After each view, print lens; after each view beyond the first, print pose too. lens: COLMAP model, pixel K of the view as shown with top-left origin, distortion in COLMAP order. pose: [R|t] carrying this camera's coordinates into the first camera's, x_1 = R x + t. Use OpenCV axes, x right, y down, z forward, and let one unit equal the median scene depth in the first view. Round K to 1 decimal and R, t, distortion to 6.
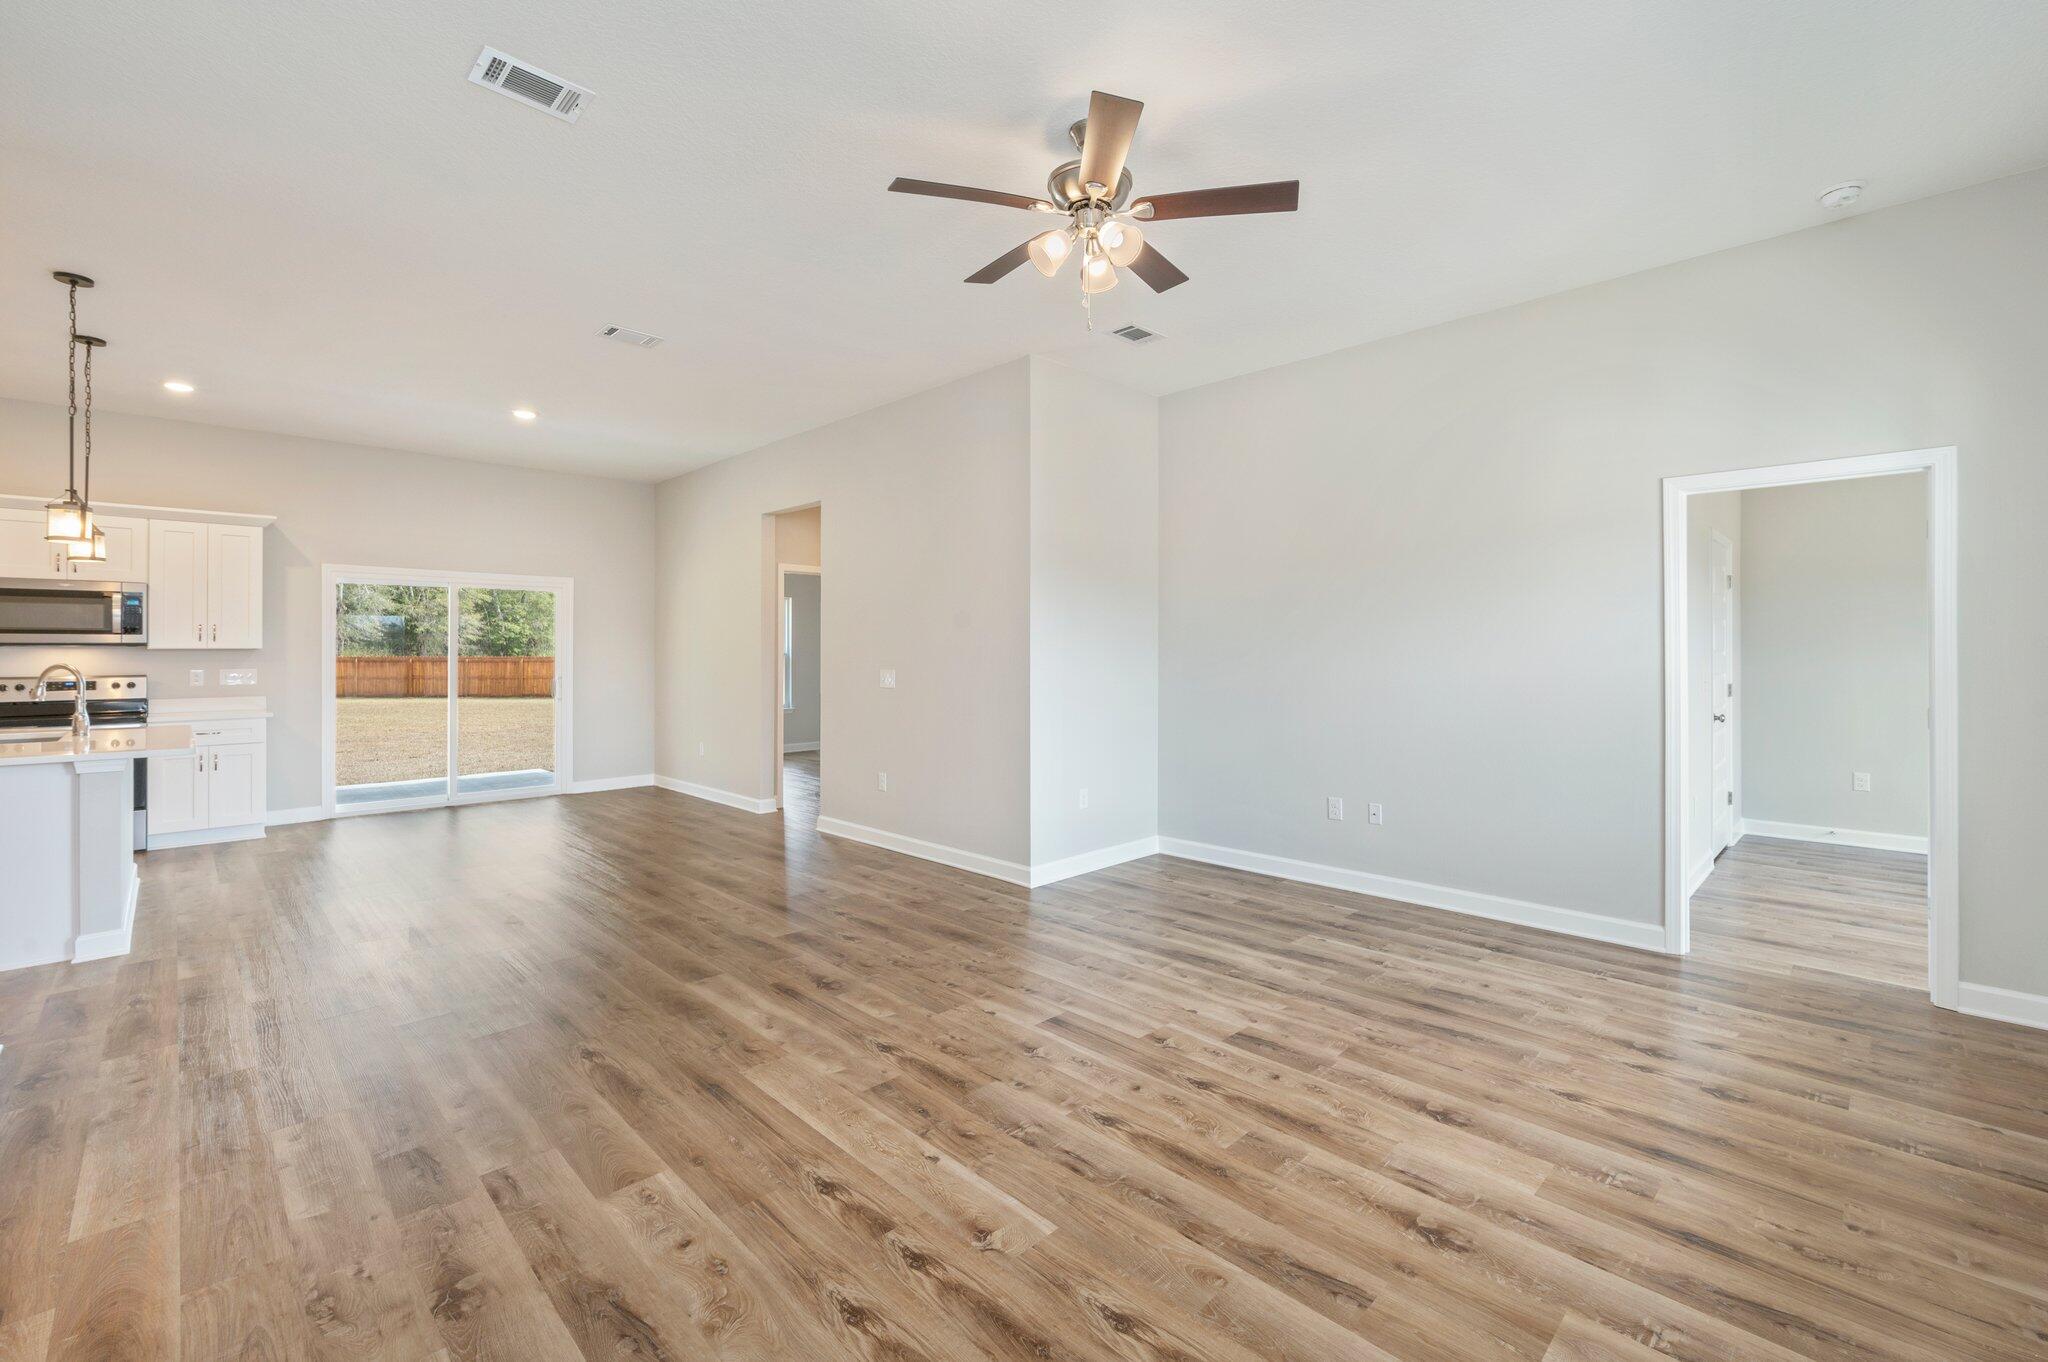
lens RADIAL K [[871.1, 0, 1088.1], [0, 871.1, 638.2], [0, 0, 1]] dist [-0.005780, -0.000596]
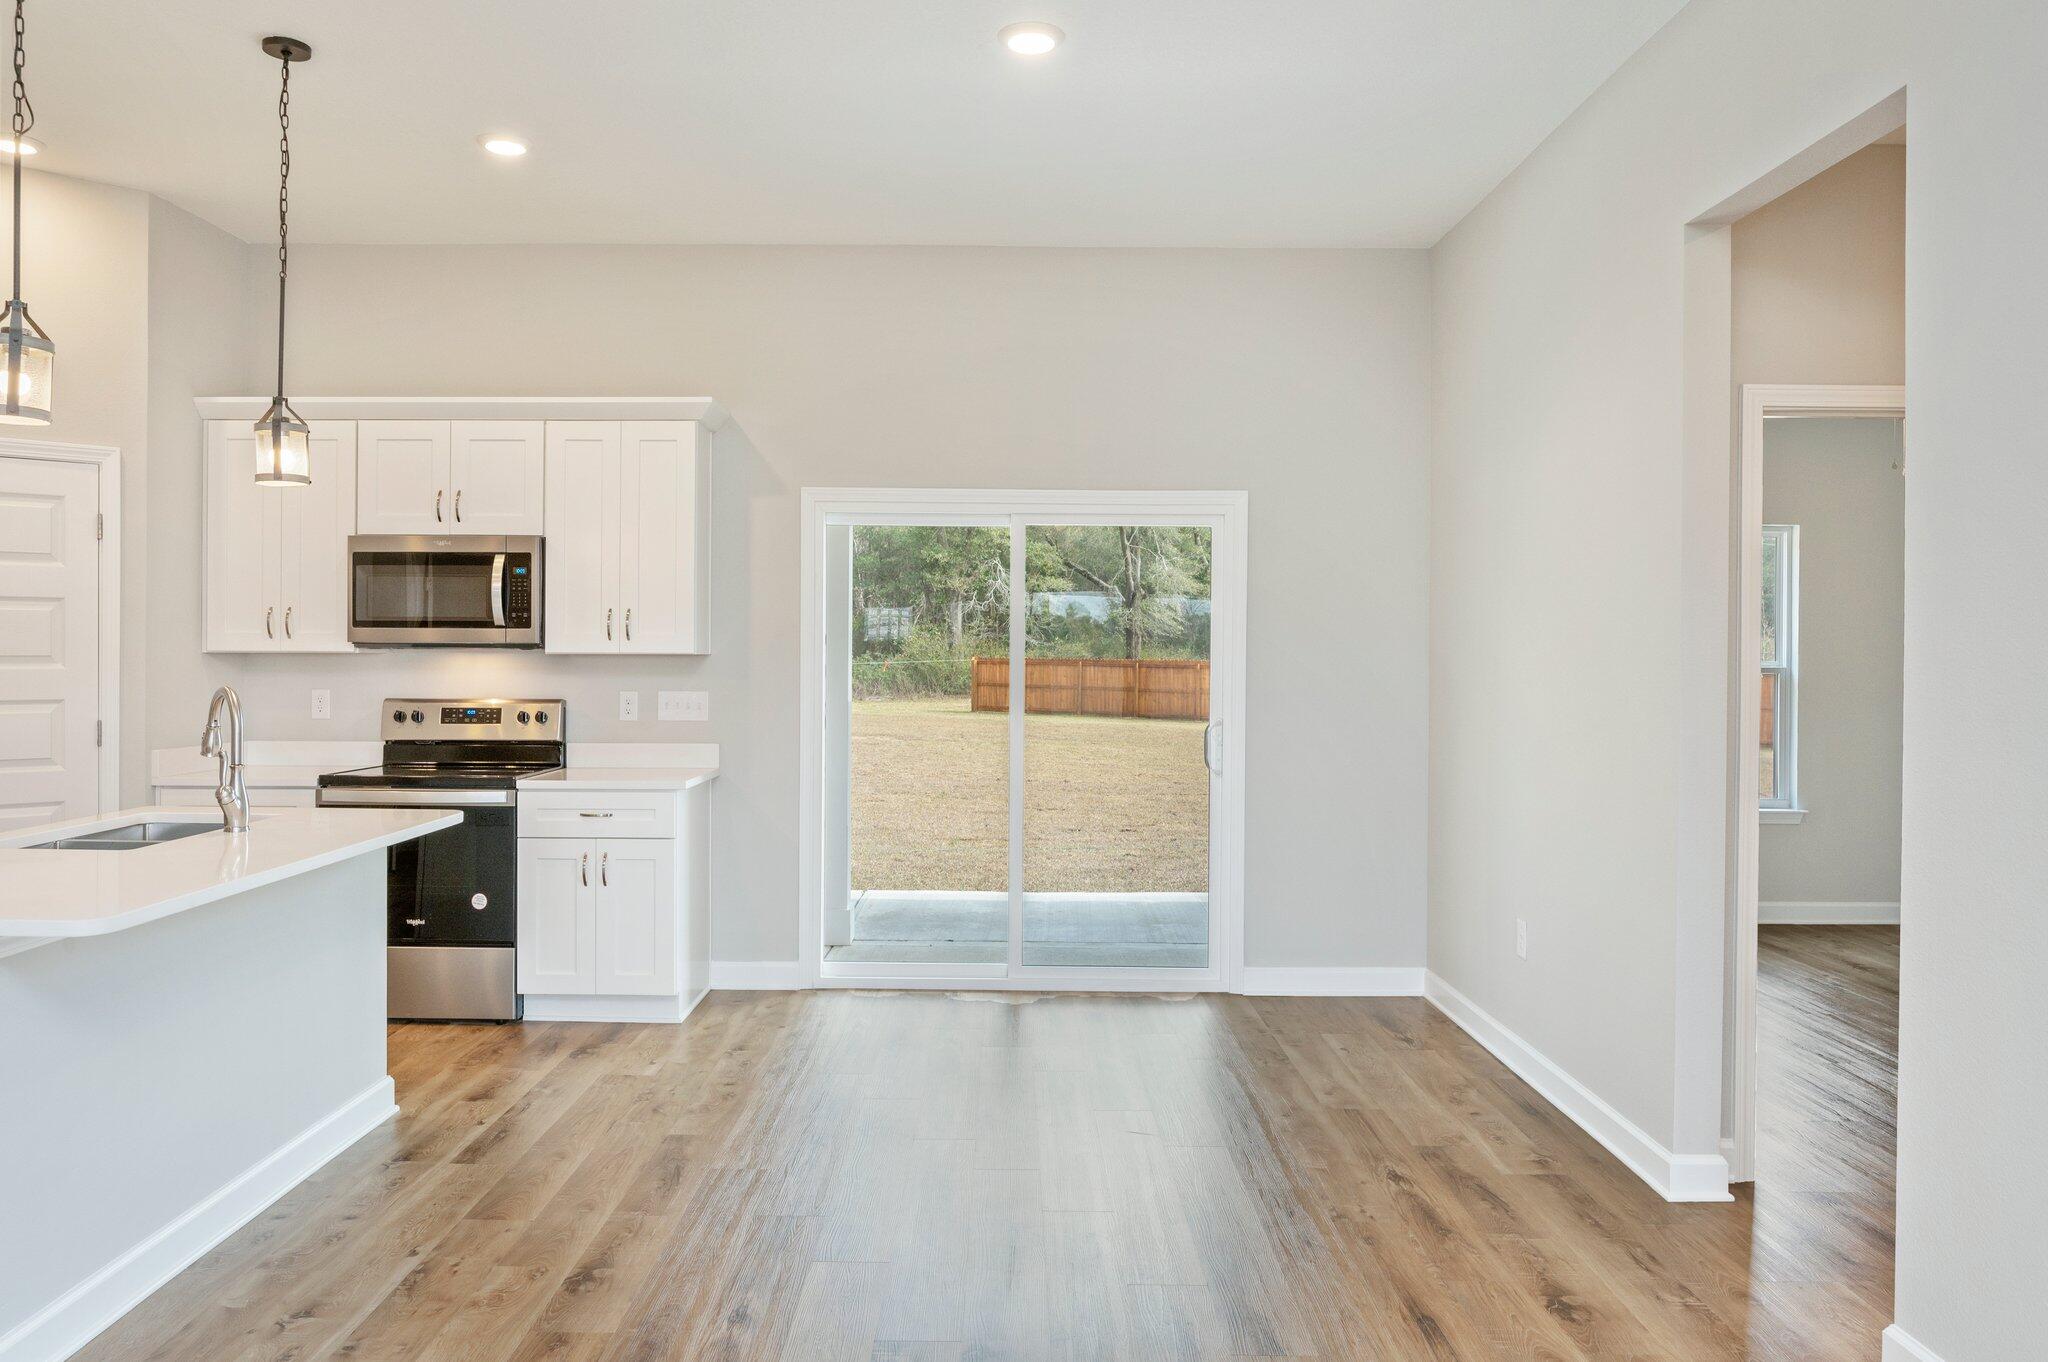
lens RADIAL K [[1495.7, 0, 973.8], [0, 1495.7, 655.2], [0, 0, 1]] dist [-0.037651, 0.011321]
pose [[0.669775, 0.007702, -0.742524, -0.331850], [0.004336, 0.999889, 0.014283, 0.001505], [0.742552, -0.012786, 0.669667, 0.994452]]
